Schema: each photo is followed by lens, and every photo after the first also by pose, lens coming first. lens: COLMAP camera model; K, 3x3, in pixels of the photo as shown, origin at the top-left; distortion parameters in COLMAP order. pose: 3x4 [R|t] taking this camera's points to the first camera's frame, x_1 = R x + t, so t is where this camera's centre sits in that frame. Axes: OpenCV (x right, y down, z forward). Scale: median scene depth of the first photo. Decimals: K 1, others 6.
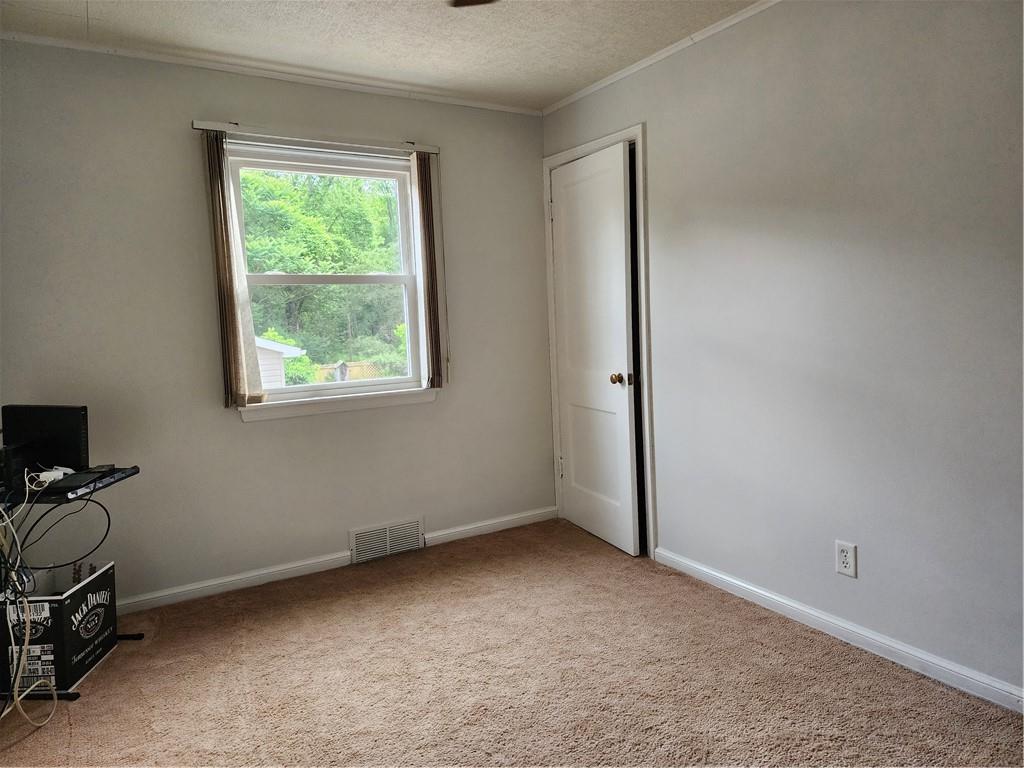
lens RADIAL K [[689.2, 0, 513.3], [0, 689.2, 364.6], [0, 0, 1]] dist [0.092744, -0.084011]
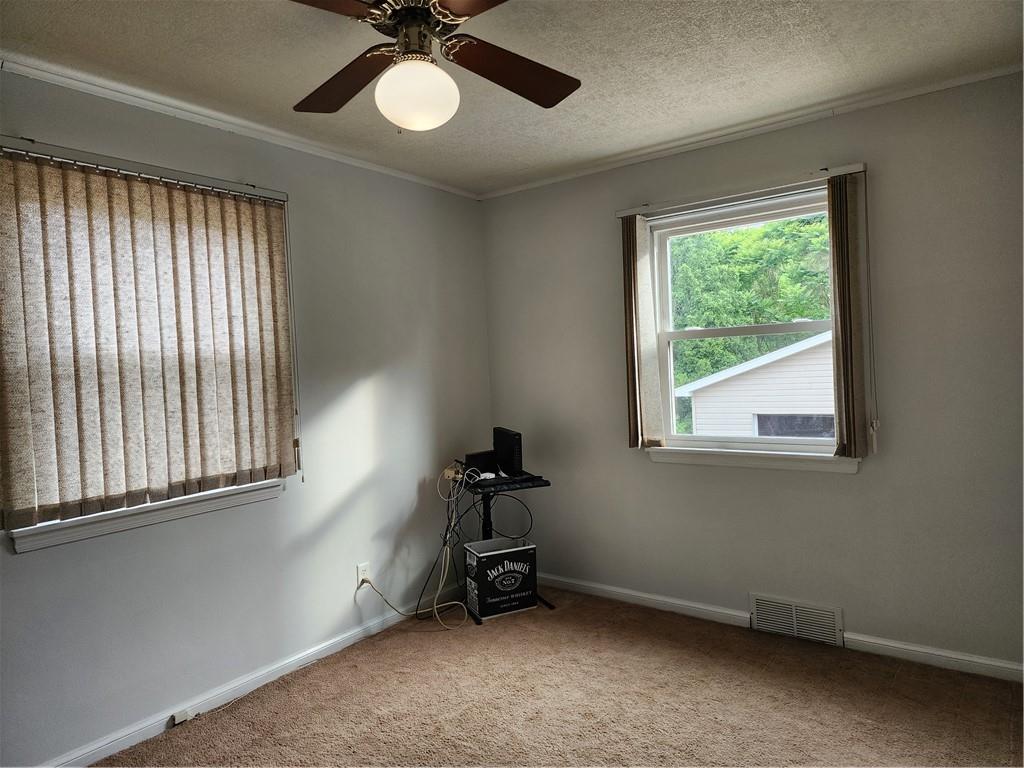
lens RADIAL K [[677.9, 0, 512.2], [0, 677.9, 378.8], [0, 0, 1]] dist [0.022341, -0.003030]
pose [[0.373727, 0.031377, -0.927008, 0.570722], [-0.046880, 0.998789, 0.014907, -0.060952], [0.926353, 0.037887, 0.374745, 0.382158]]
